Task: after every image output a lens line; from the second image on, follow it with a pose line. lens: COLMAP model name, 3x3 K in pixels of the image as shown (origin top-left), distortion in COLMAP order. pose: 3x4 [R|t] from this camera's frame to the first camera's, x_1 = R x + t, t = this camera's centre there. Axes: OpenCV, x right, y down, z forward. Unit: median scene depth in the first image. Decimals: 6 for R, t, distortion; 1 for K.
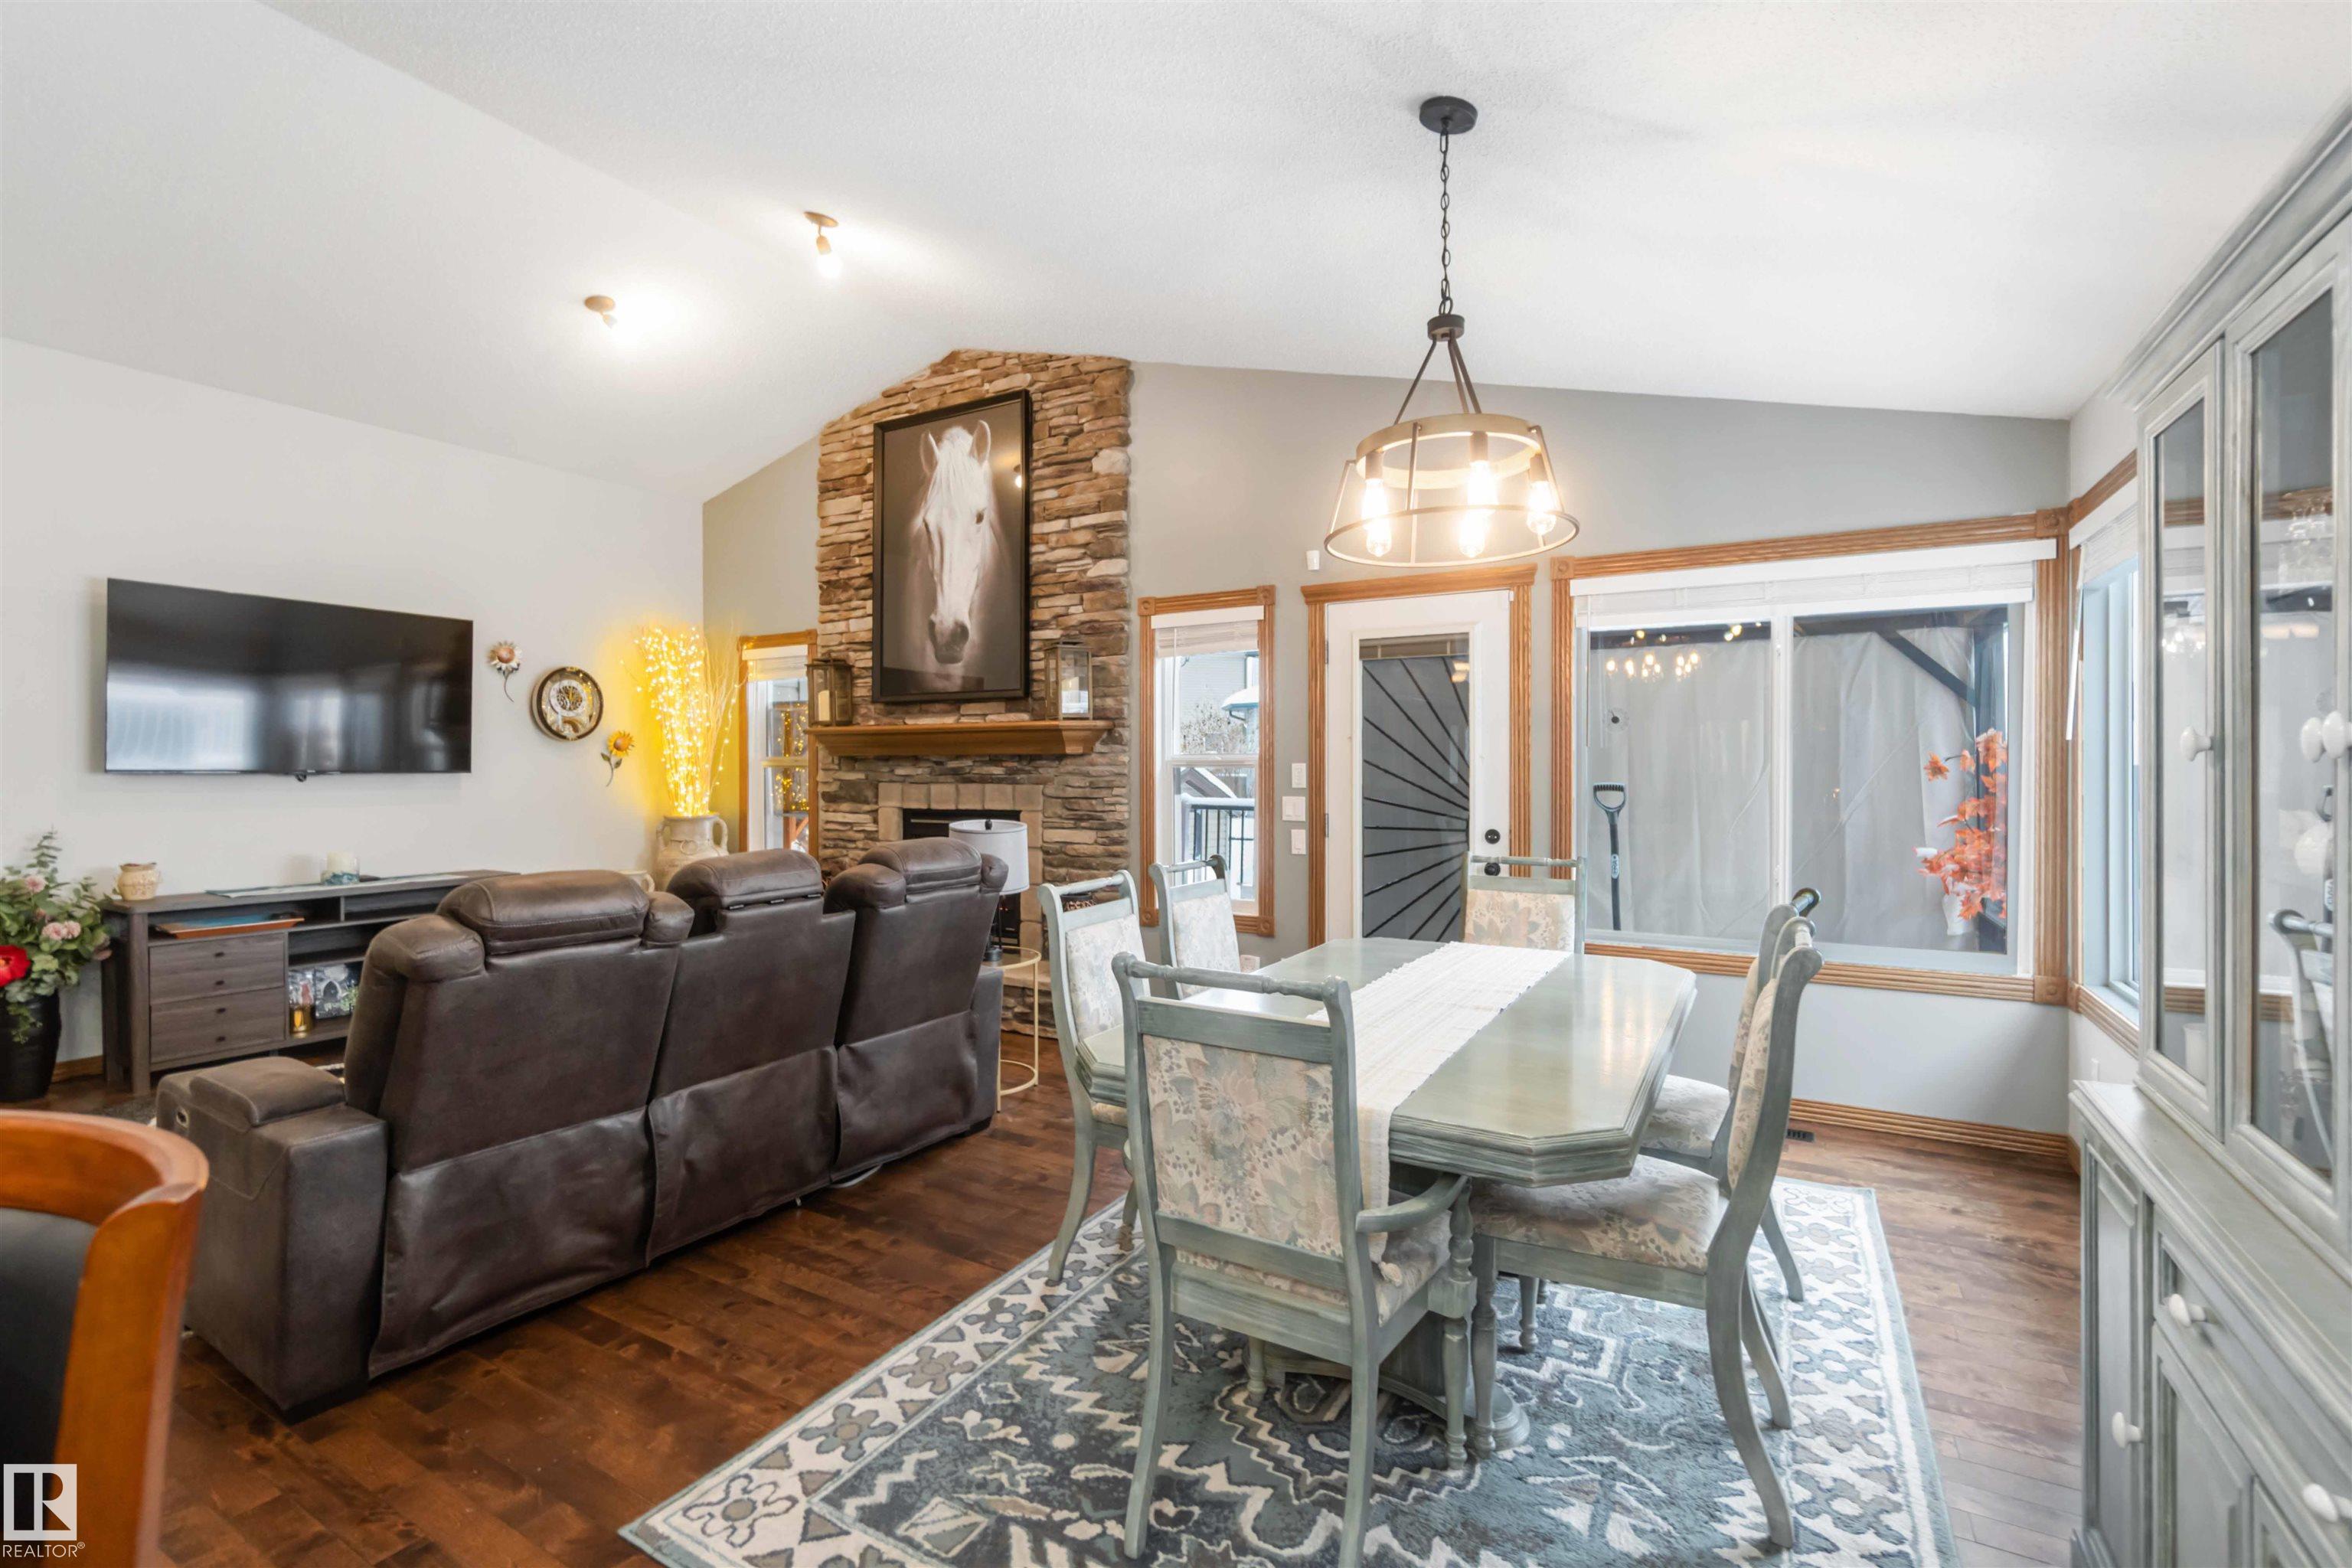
lens RADIAL K [[1052.1, 0, 1165.4], [0, 1052.1, 772.8], [0, 0, 1]] dist [-0.001679, -0.000276]
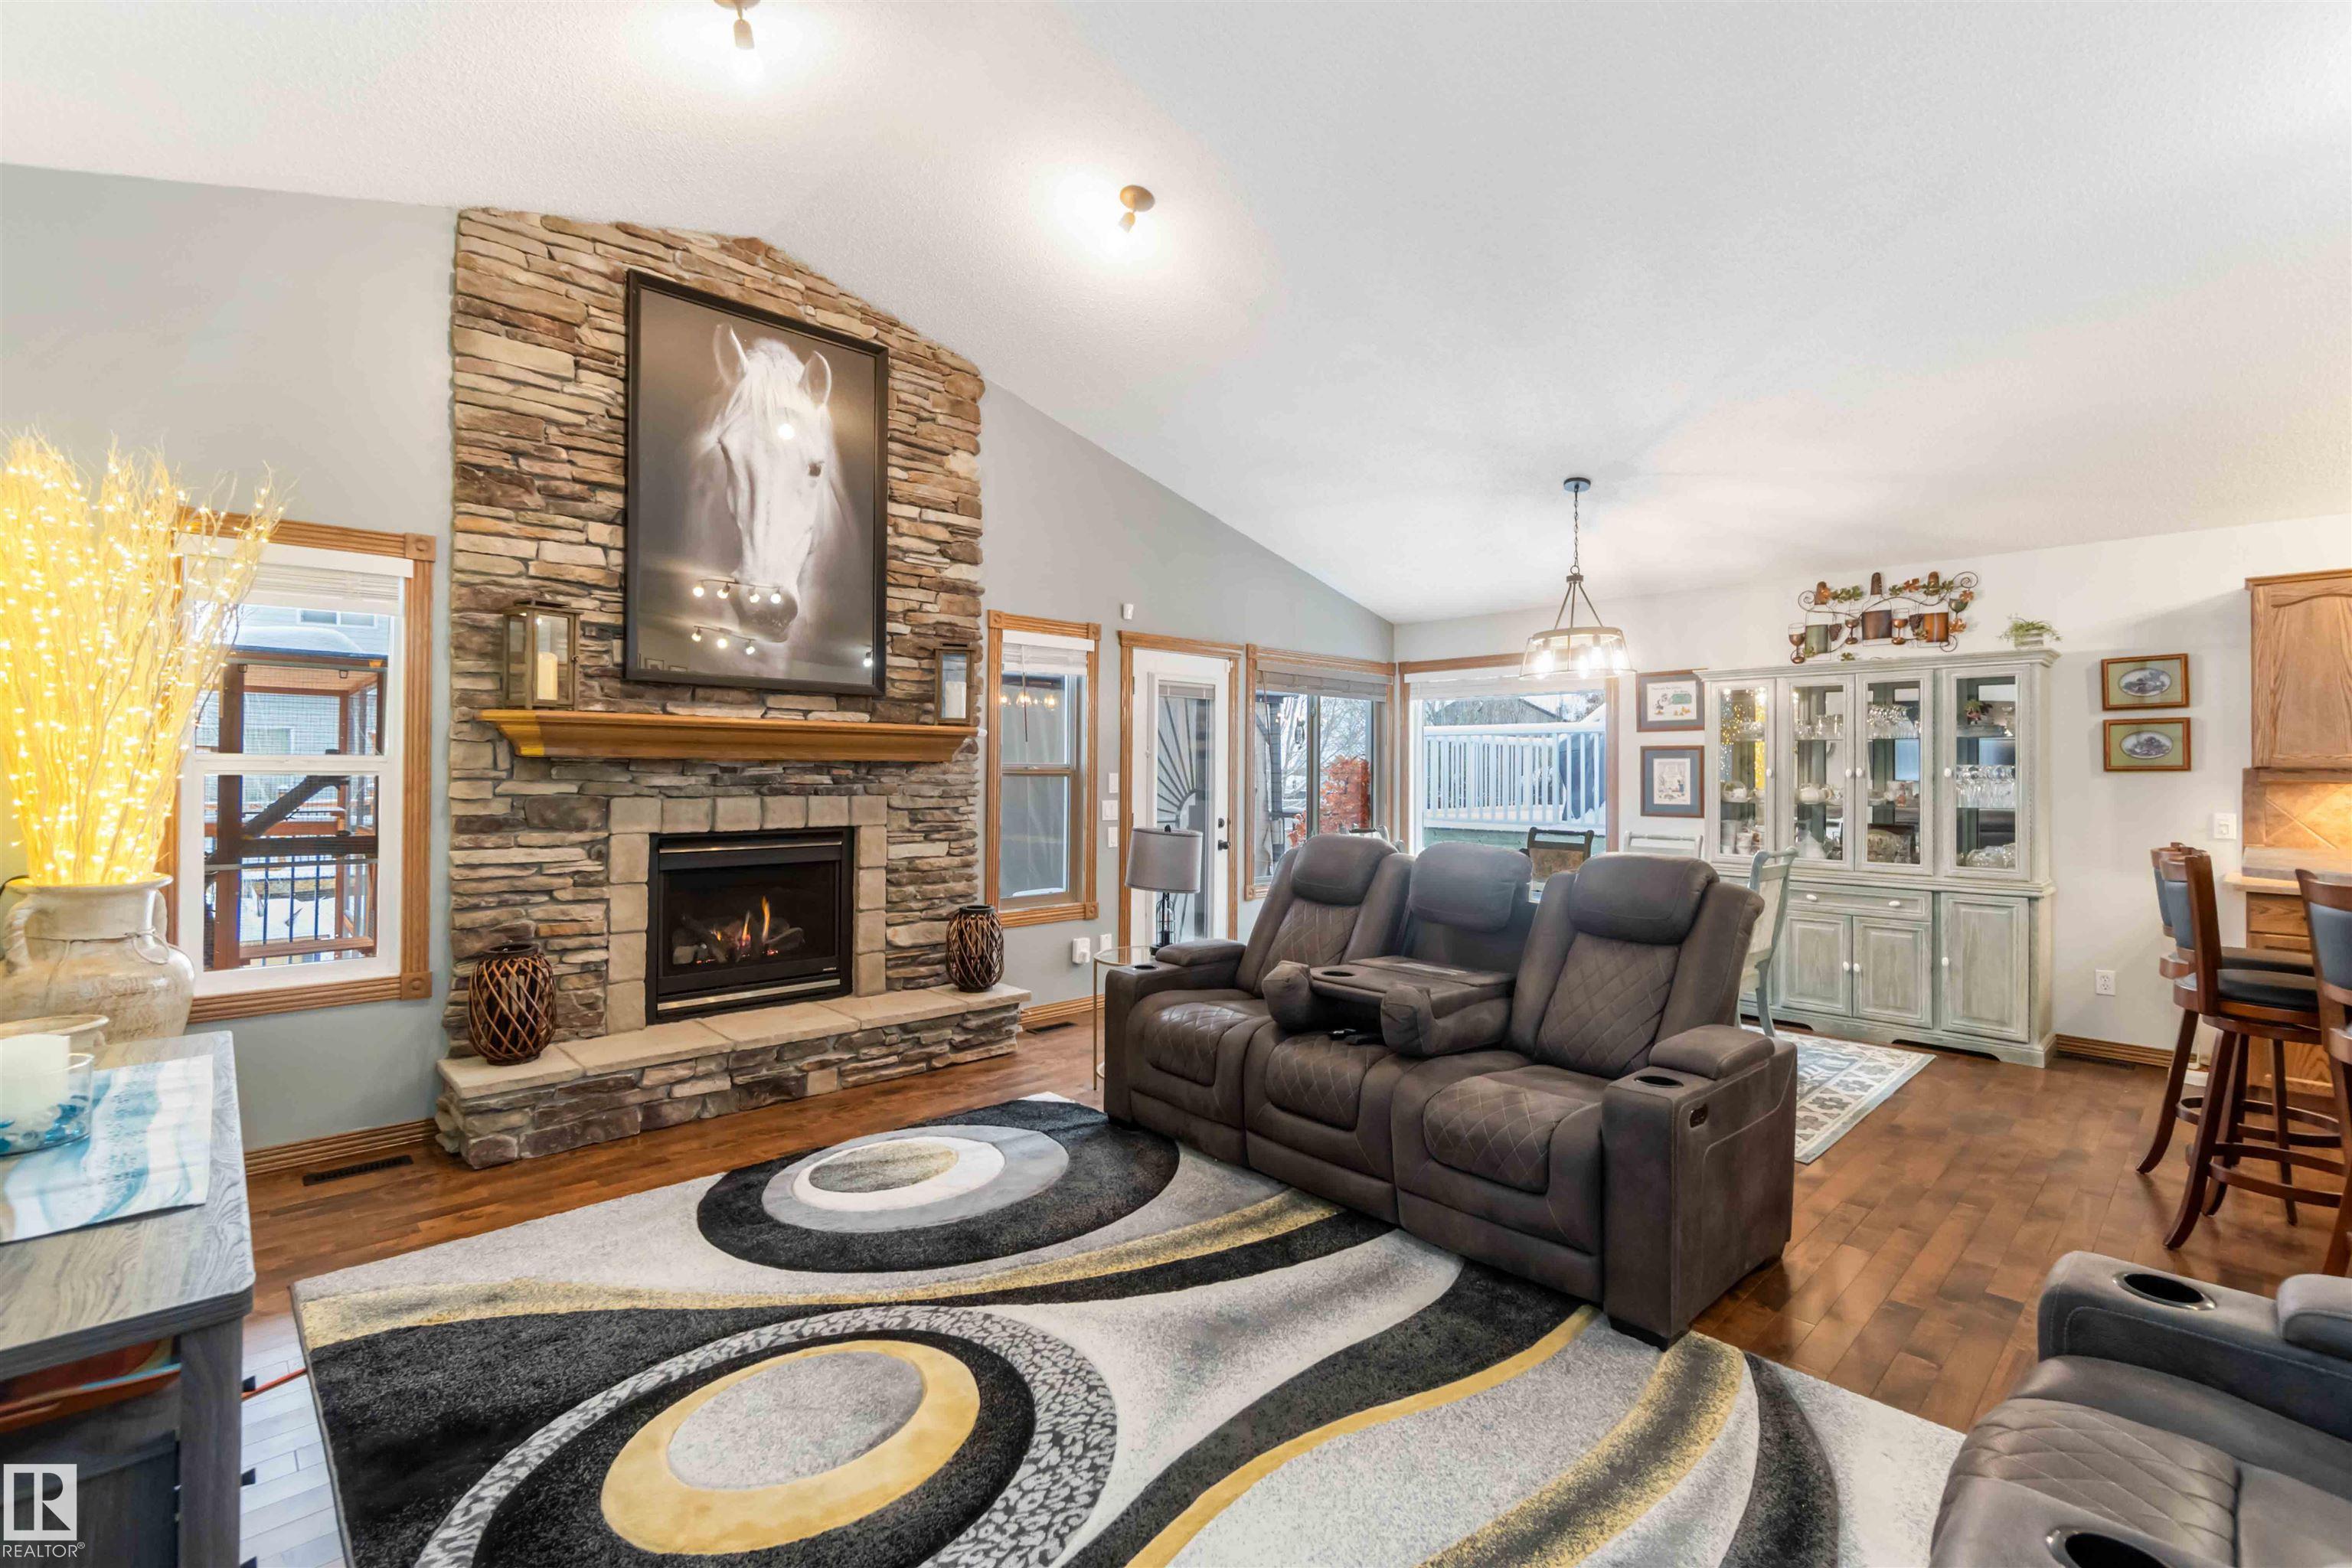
lens RADIAL K [[1041.3, 0, 1171.6], [0, 1041.3, 765.0], [0, 0, 1]] dist [-0.003673, 0.000154]
pose [[0.274704, 0.010294, 0.961474, -0.931052], [0.001787, 0.999935, -0.011216, -0.004177], [-0.961527, 0.004800, 0.274668, 0.545982]]
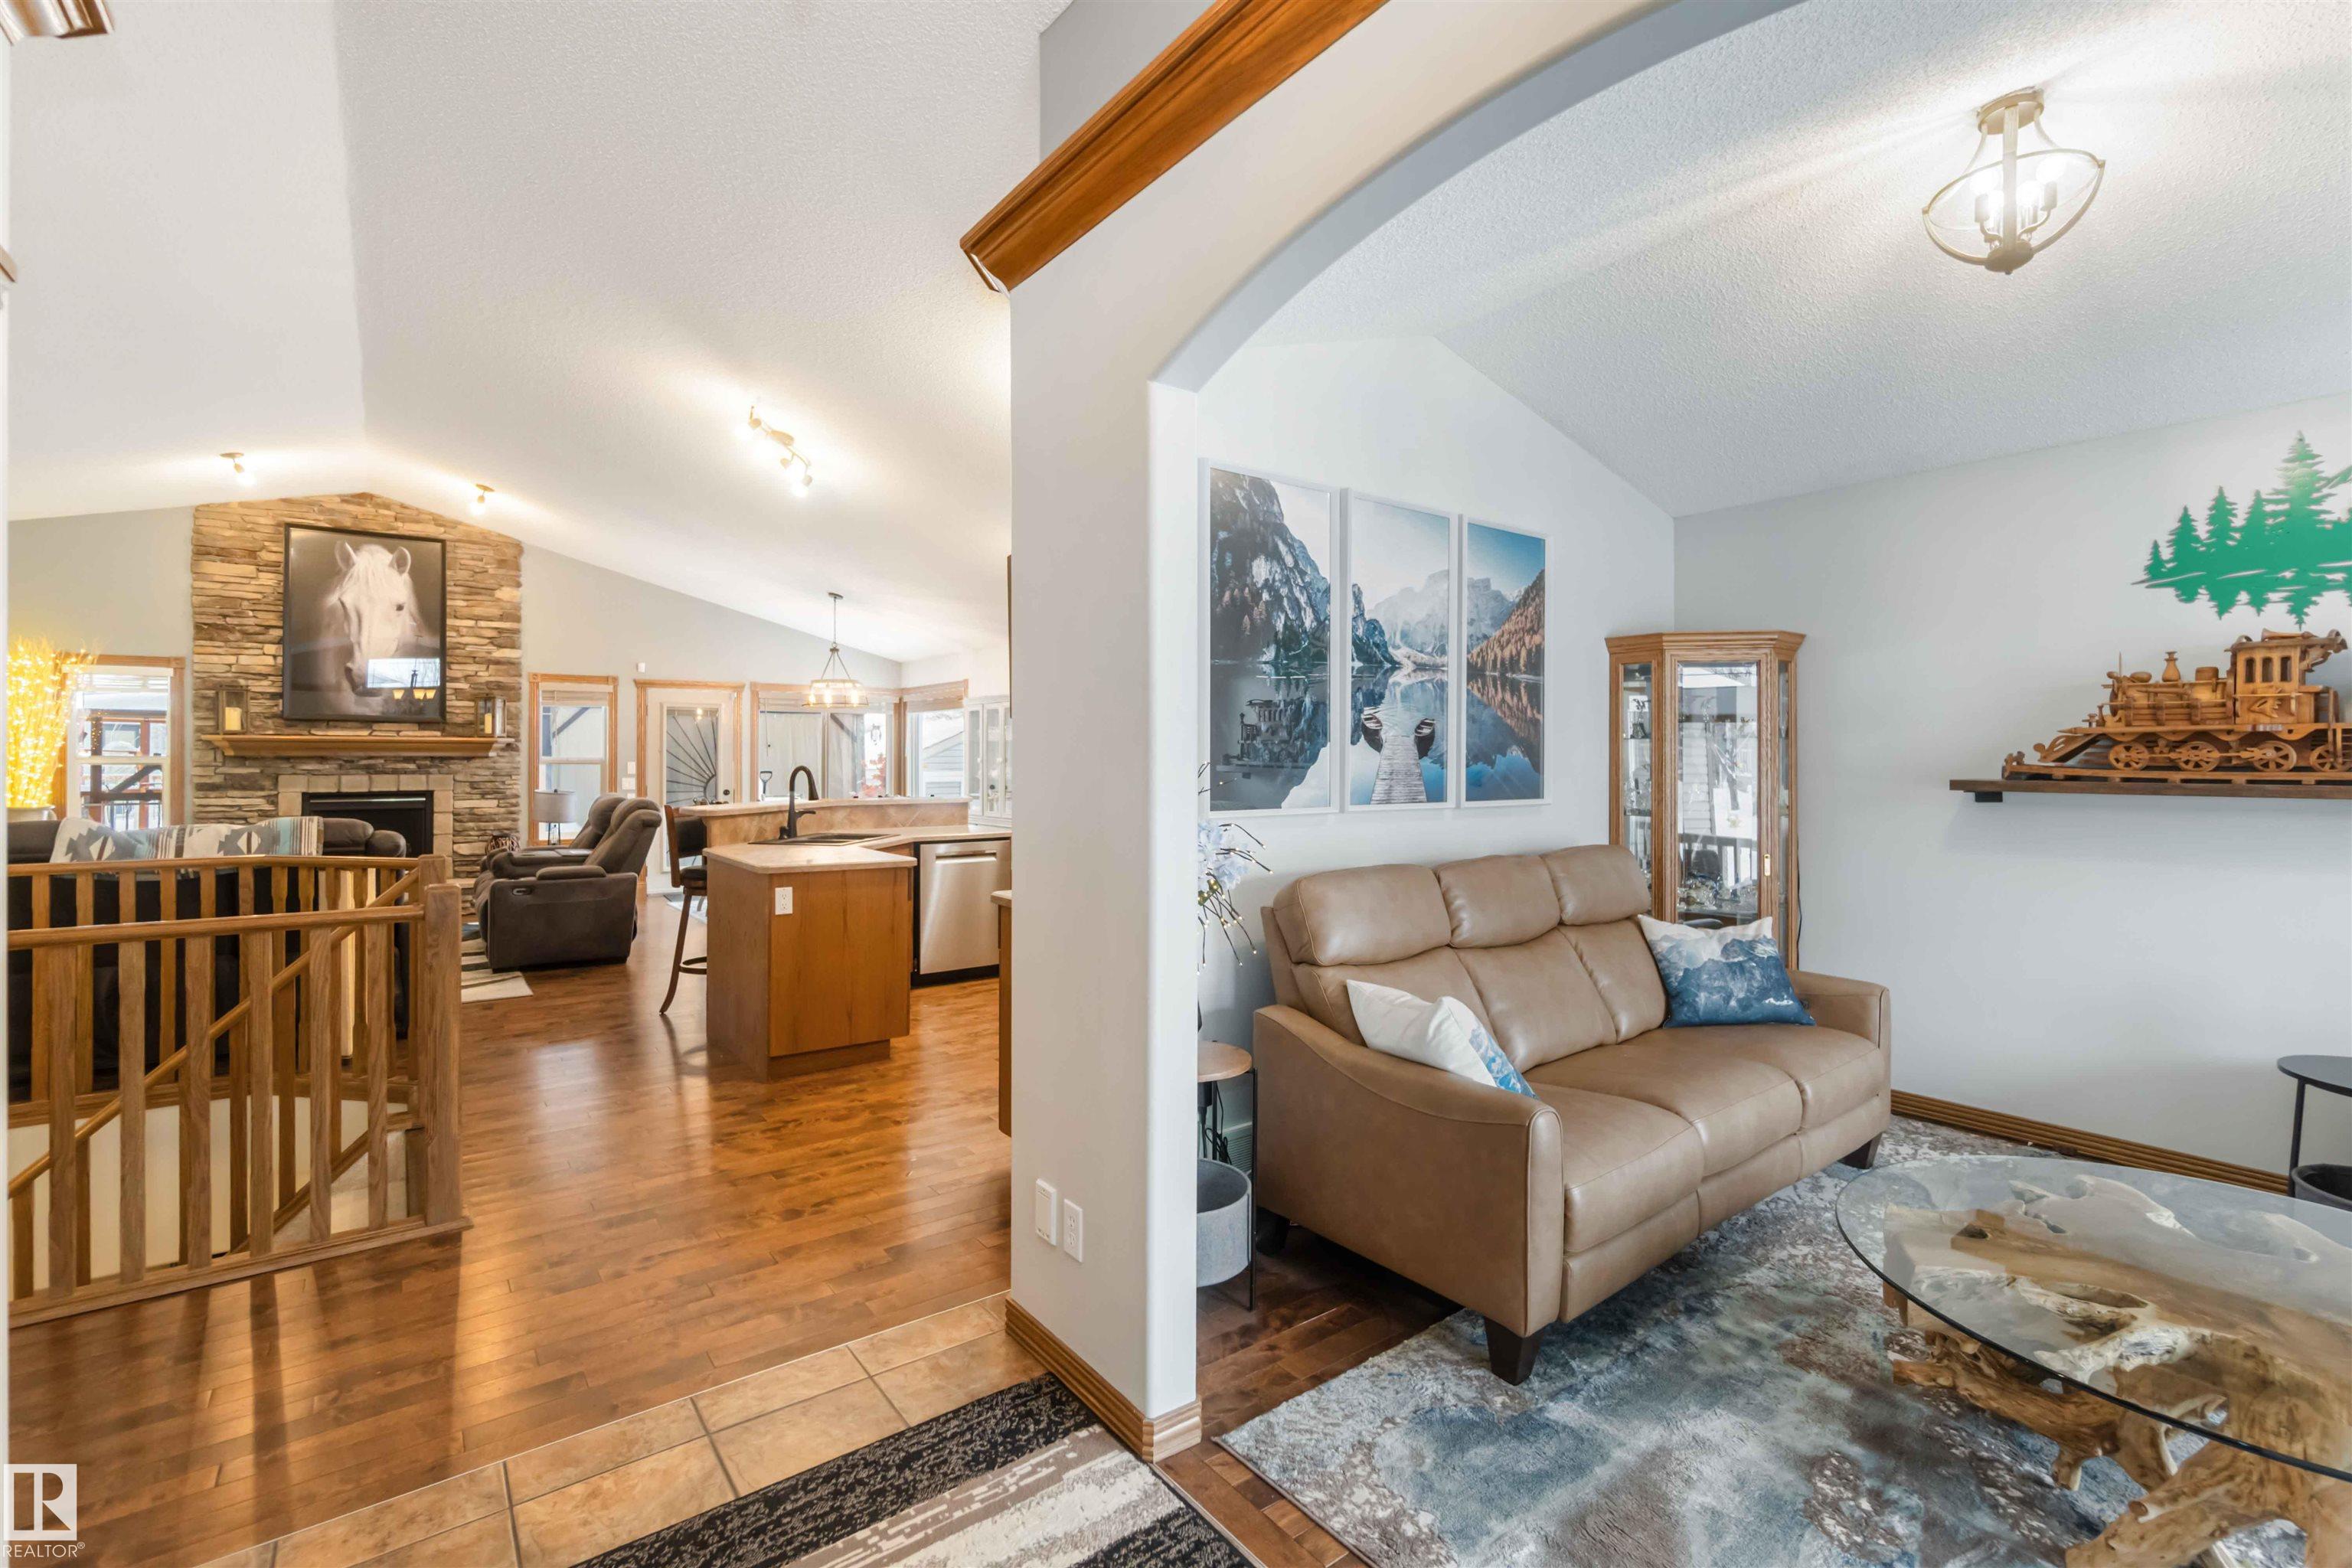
lens RADIAL K [[1037.8, 0, 1169.9], [0, 1037.8, 761.9], [0, 0, 1]] dist [-0.003132, -0.000473]
pose [[0.384343, 0.000881, 0.923190, -1.252891], [0.005549, 0.999979, -0.003265, 0.003083], [-0.923174, 0.006378, 0.384330, -0.723455]]
